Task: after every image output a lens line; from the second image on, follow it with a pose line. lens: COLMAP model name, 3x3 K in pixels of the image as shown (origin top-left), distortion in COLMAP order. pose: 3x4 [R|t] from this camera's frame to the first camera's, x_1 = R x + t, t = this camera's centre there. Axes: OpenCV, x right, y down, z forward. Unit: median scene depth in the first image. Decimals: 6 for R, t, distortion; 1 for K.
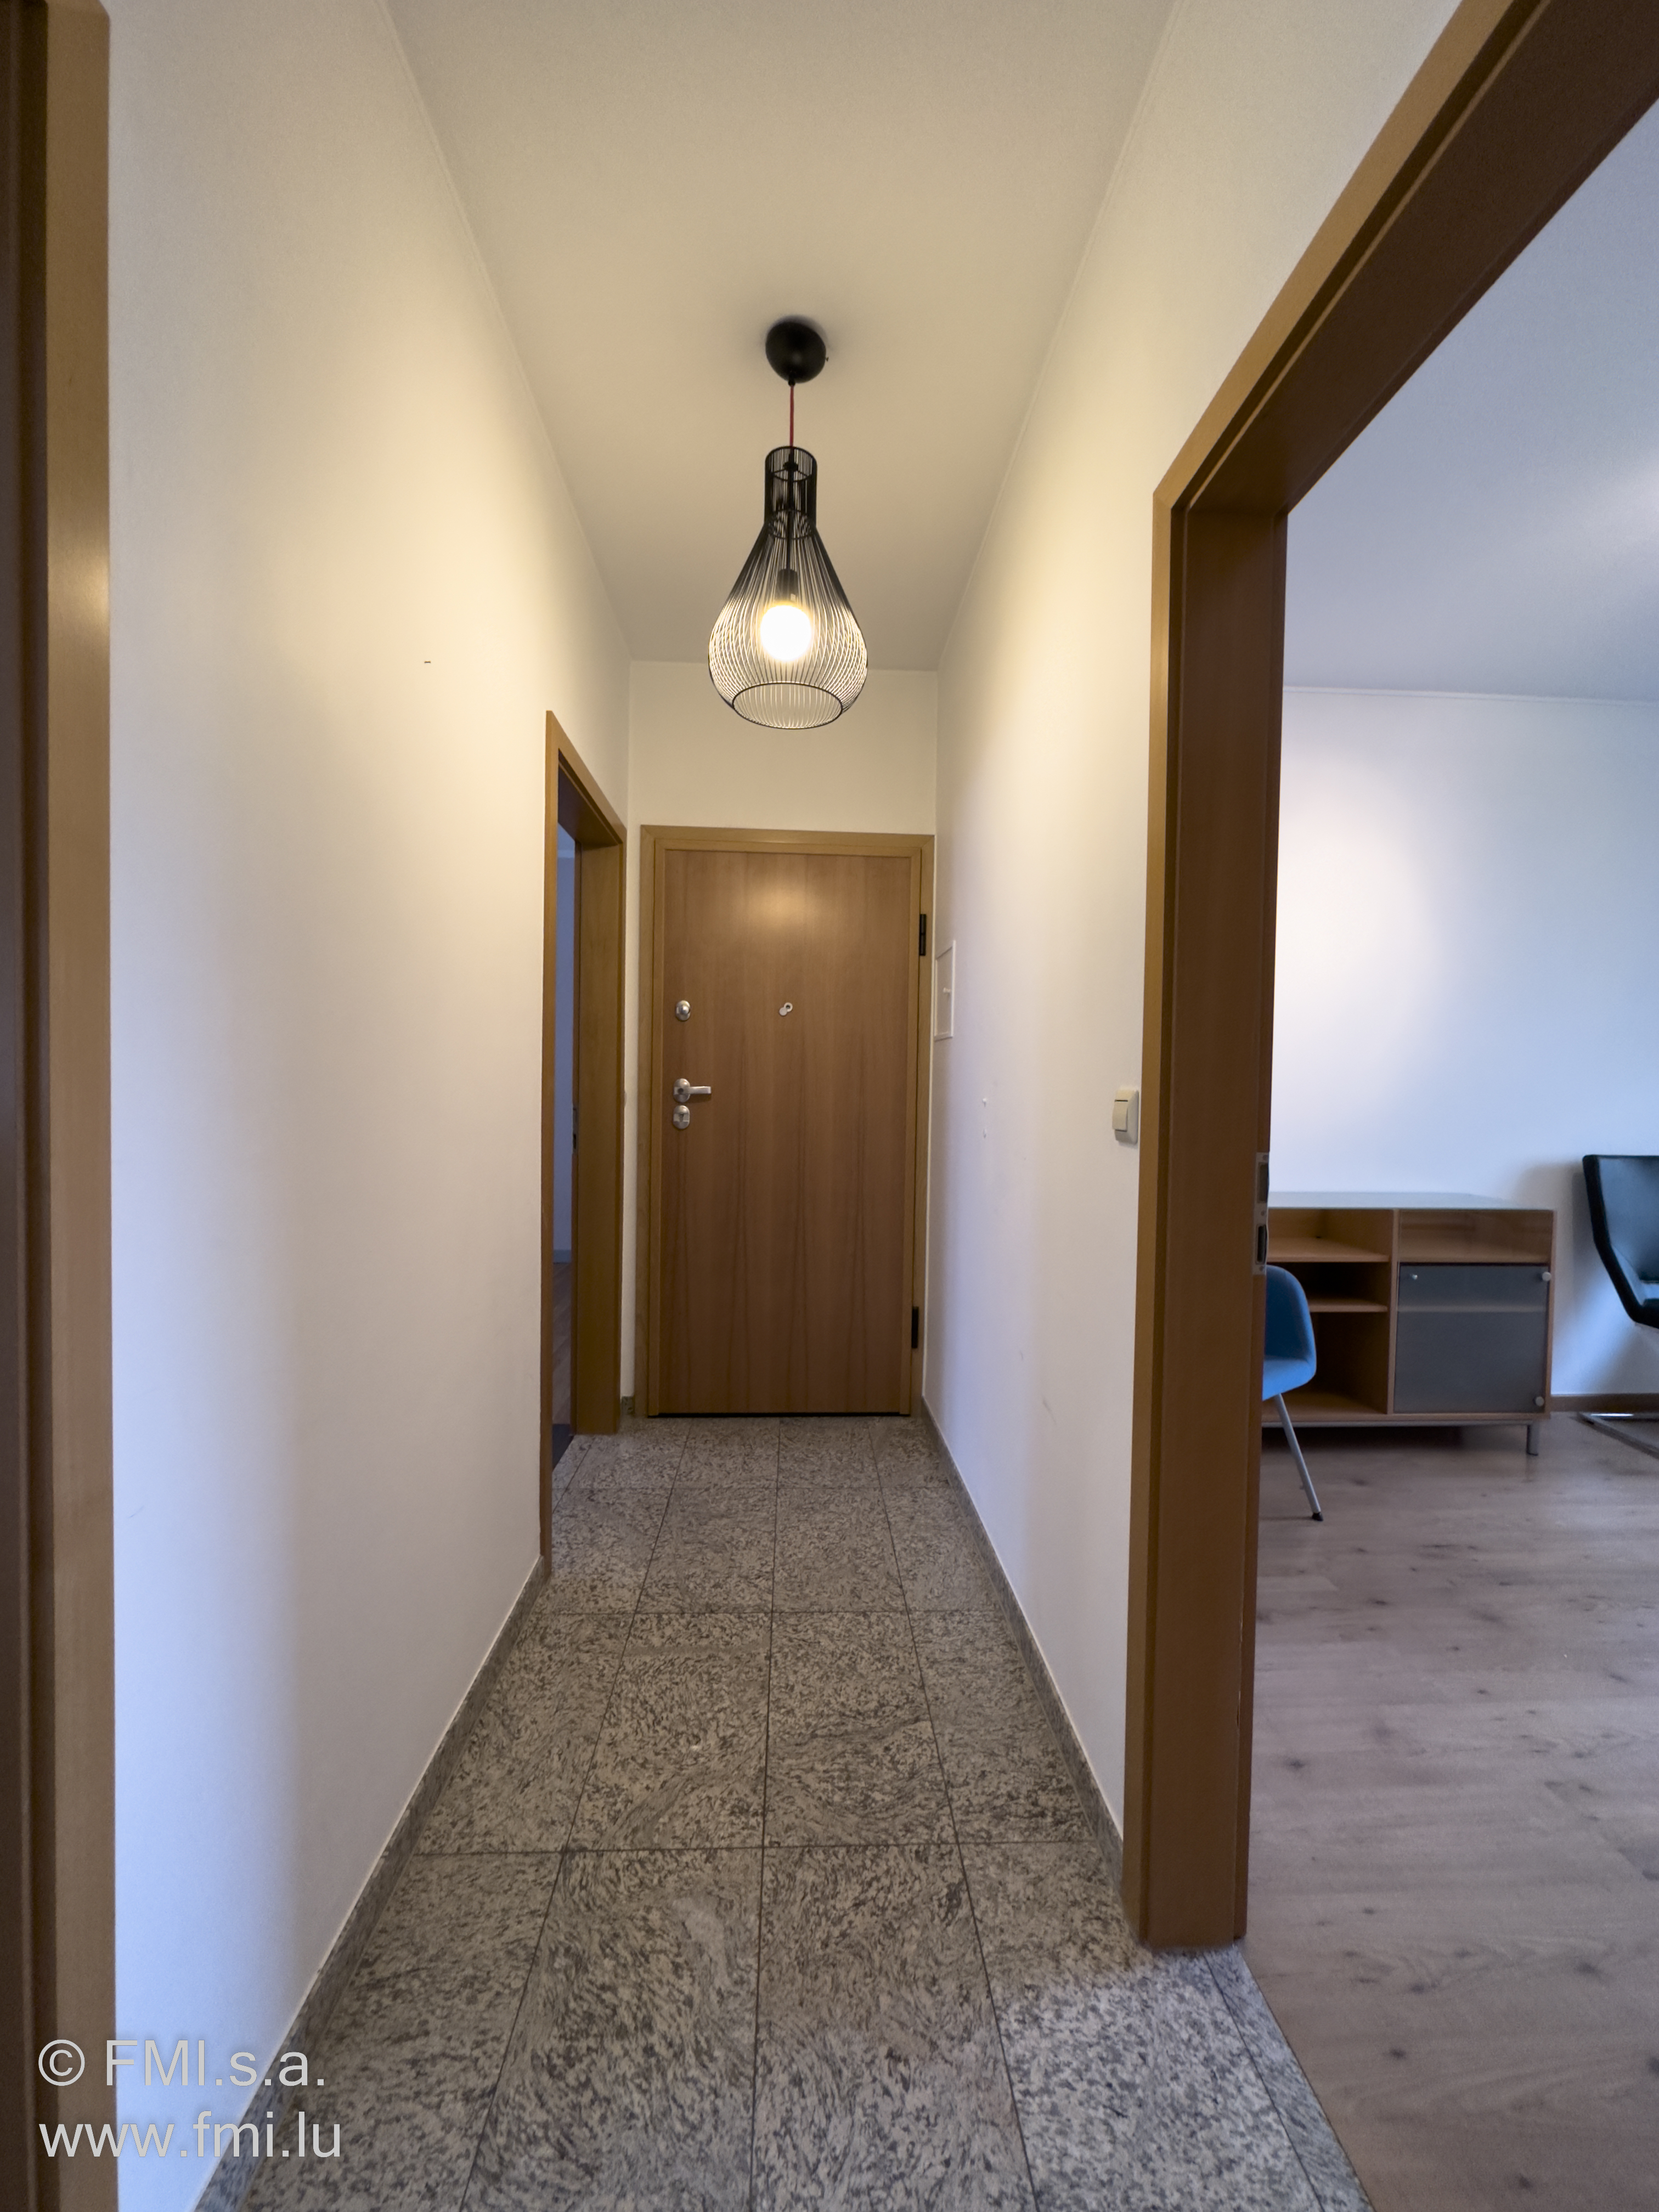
lens RADIAL K [[900.9, 0, 795.7], [0, 900.9, 1105.0], [0, 0, 1]] dist [-0.008692, 0.001051]
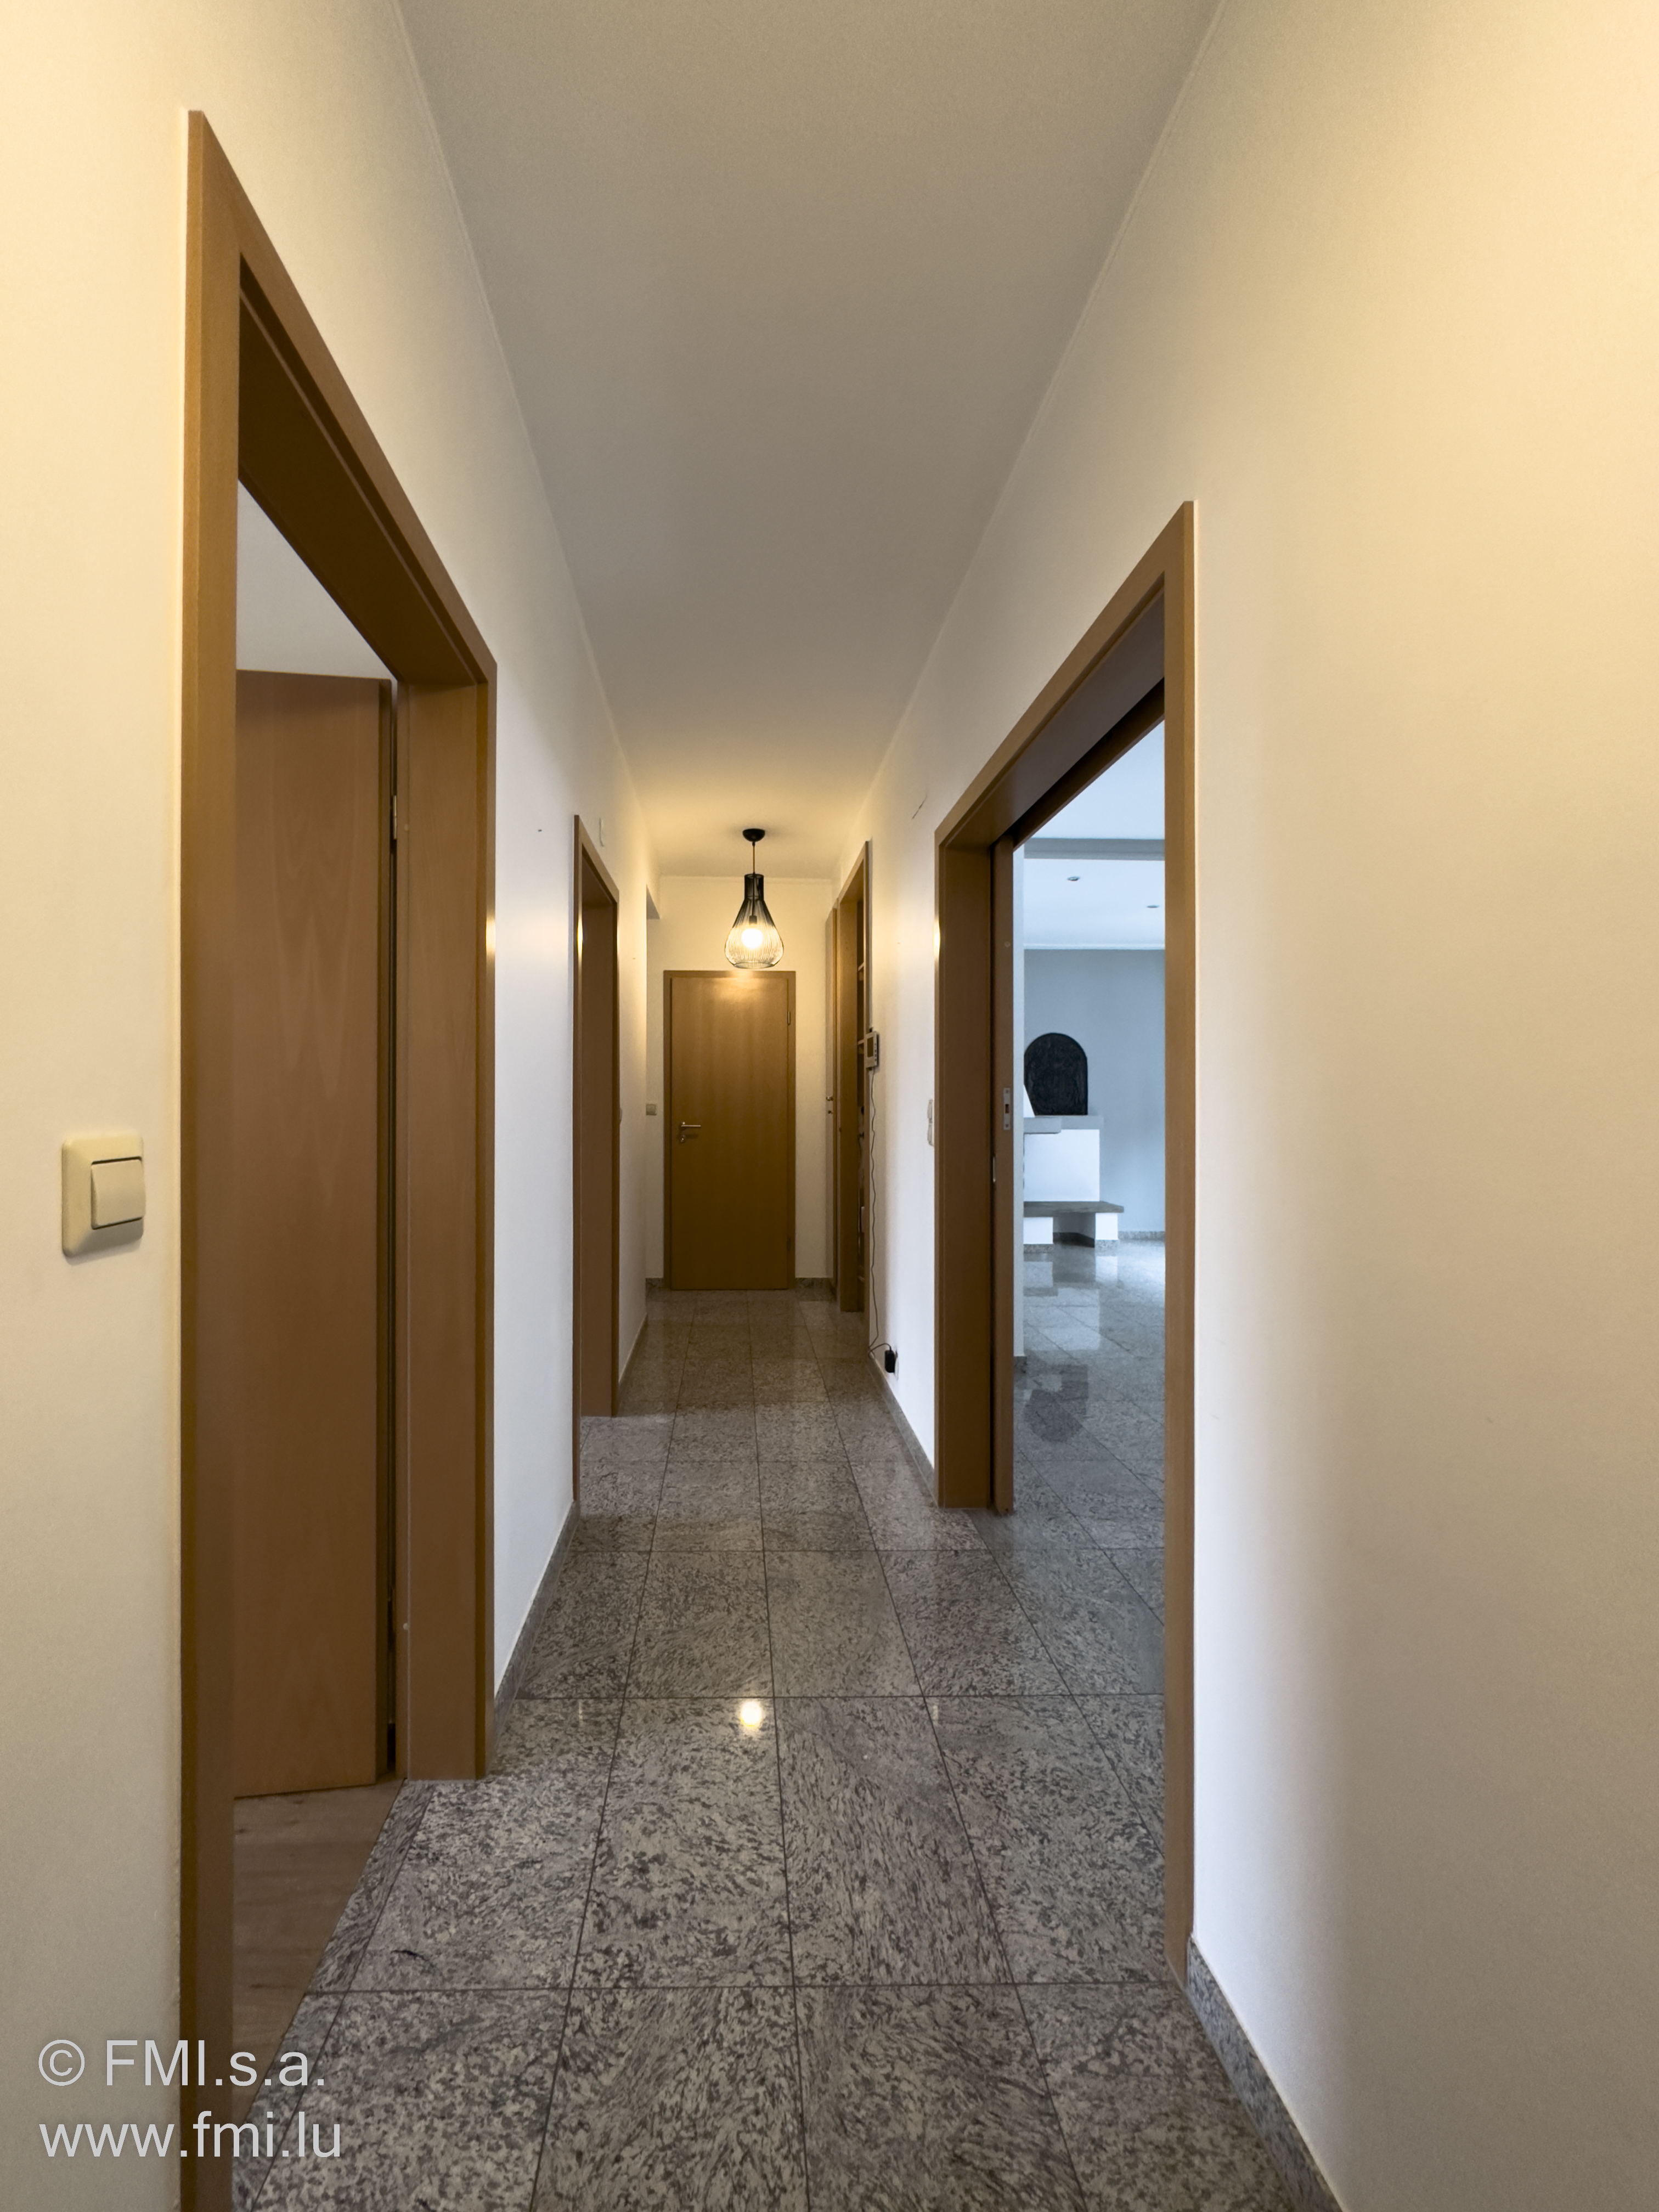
lens RADIAL K [[900.9, 0, 826.9], [0, 900.9, 1105.6], [0, 0, 1]] dist [-0.008692, 0.001051]
pose [[-0.995171, -0.016917, -0.096690, 0.047821], [-0.019903, 0.999352, 0.030003, -0.078540], [0.096120, 0.031782, -0.994862, 2.009873]]
